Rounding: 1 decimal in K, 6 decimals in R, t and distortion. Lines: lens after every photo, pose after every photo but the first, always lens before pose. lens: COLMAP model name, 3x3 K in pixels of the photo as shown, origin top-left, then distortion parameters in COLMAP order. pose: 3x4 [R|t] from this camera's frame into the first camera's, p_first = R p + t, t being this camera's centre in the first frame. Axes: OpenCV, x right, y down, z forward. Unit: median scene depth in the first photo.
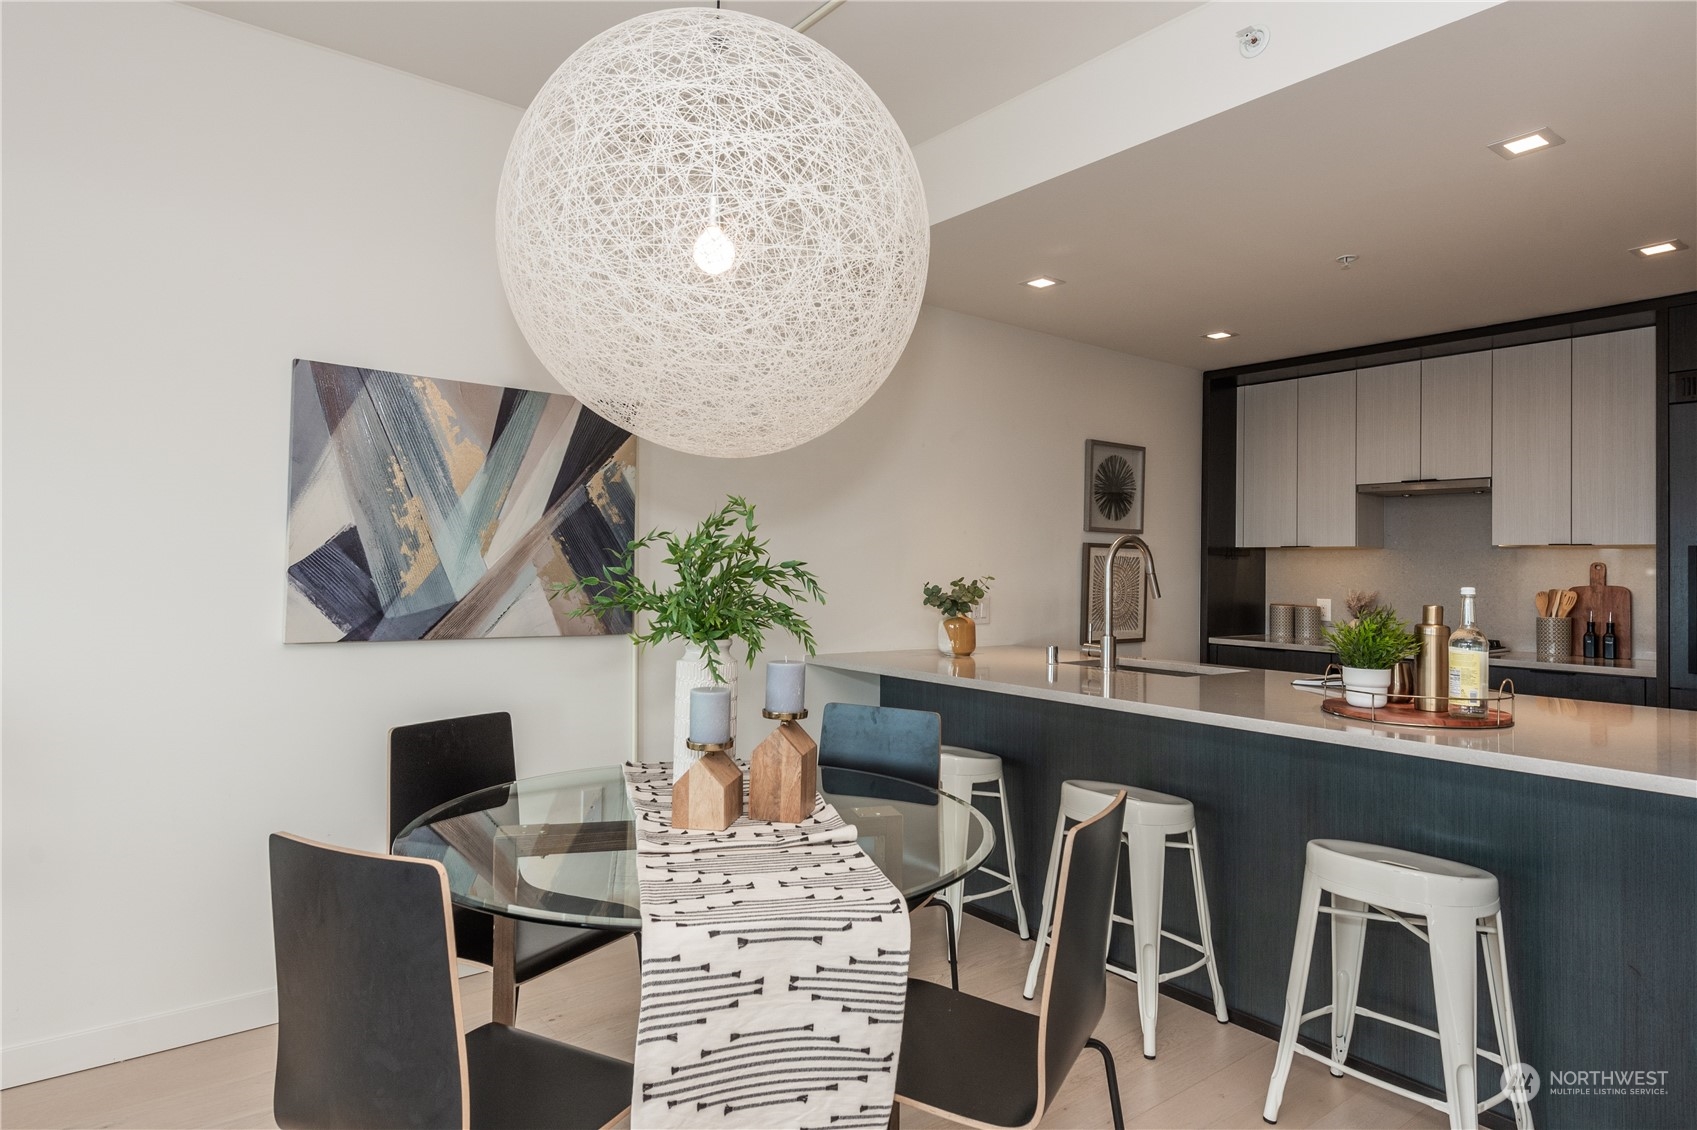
lens RADIAL K [[965.1, 0, 844.6], [0, 965.1, 545.8], [0, 0, 1]] dist [0.007672, 0.000038]
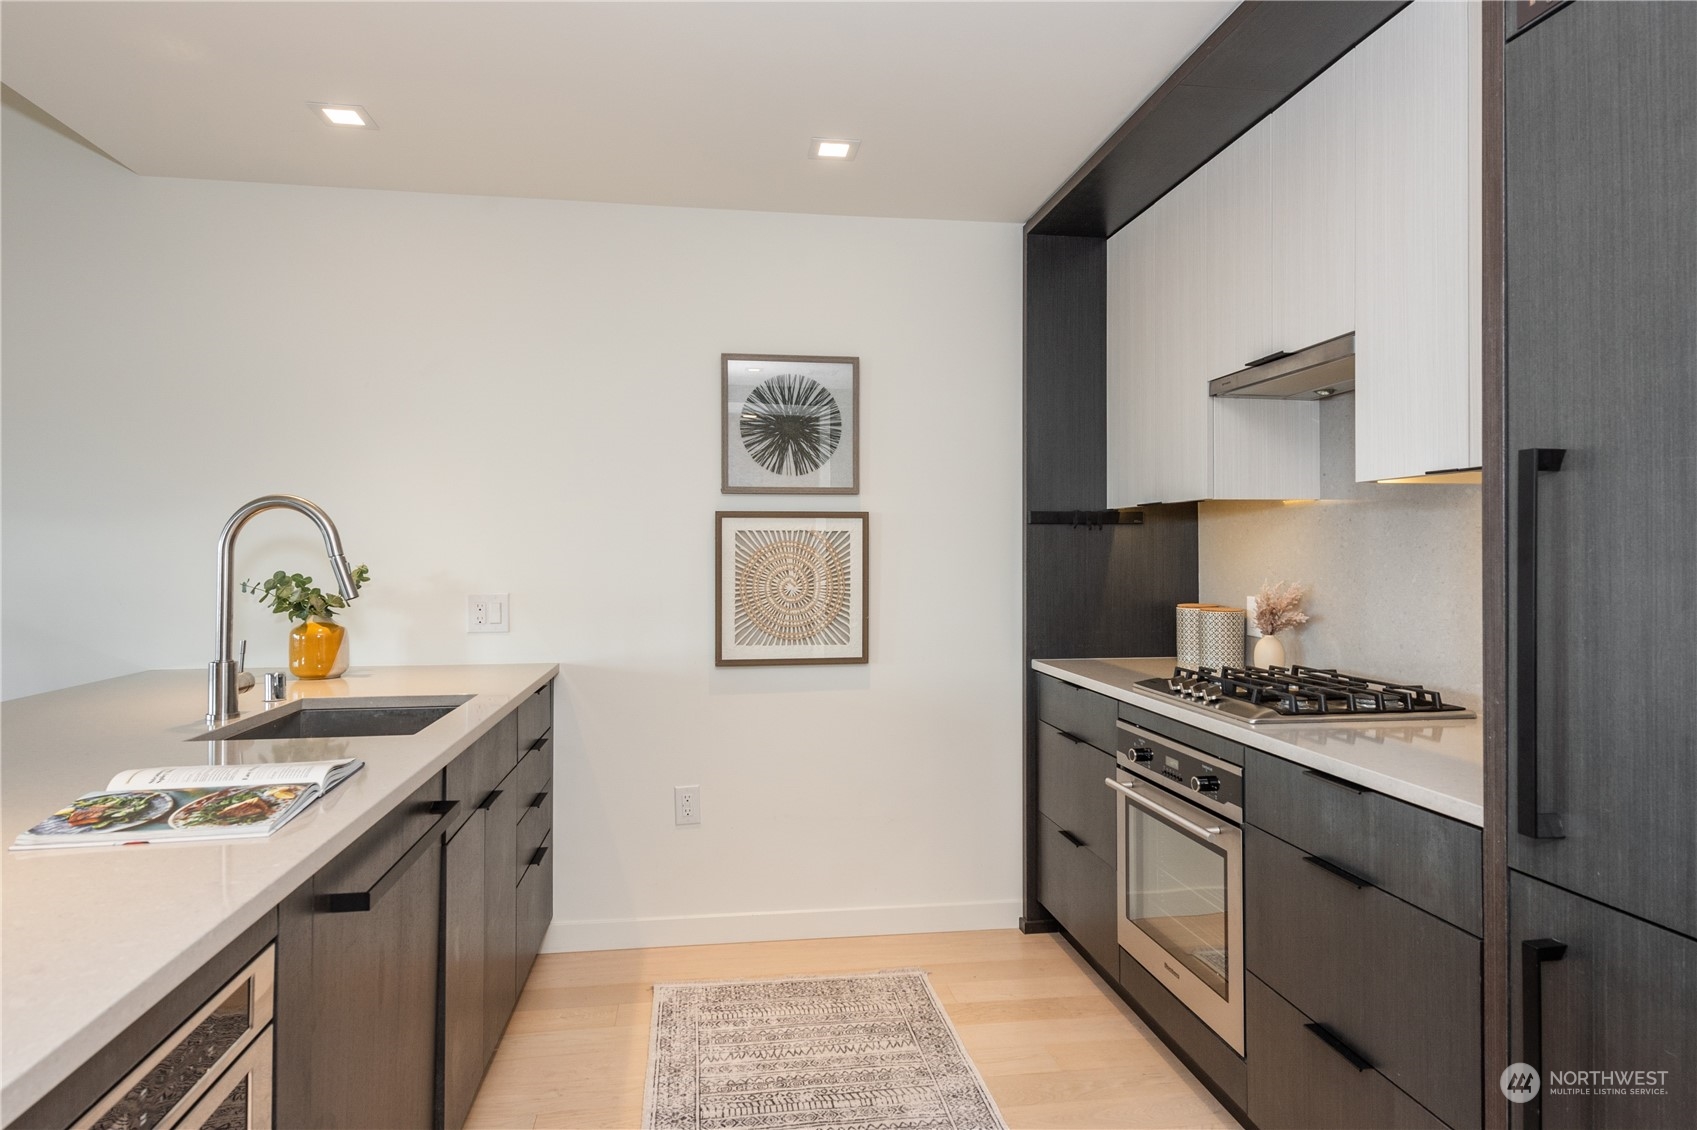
lens RADIAL K [[965.1, 0, 844.6], [0, 965.1, 545.8], [0, 0, 1]] dist [0.007672, 0.000038]
pose [[0.872154, -0.020939, -0.488783, 0.797336], [0.026747, 0.999630, 0.004902, 0.024331], [0.488500, -0.017349, 0.872391, 0.576752]]
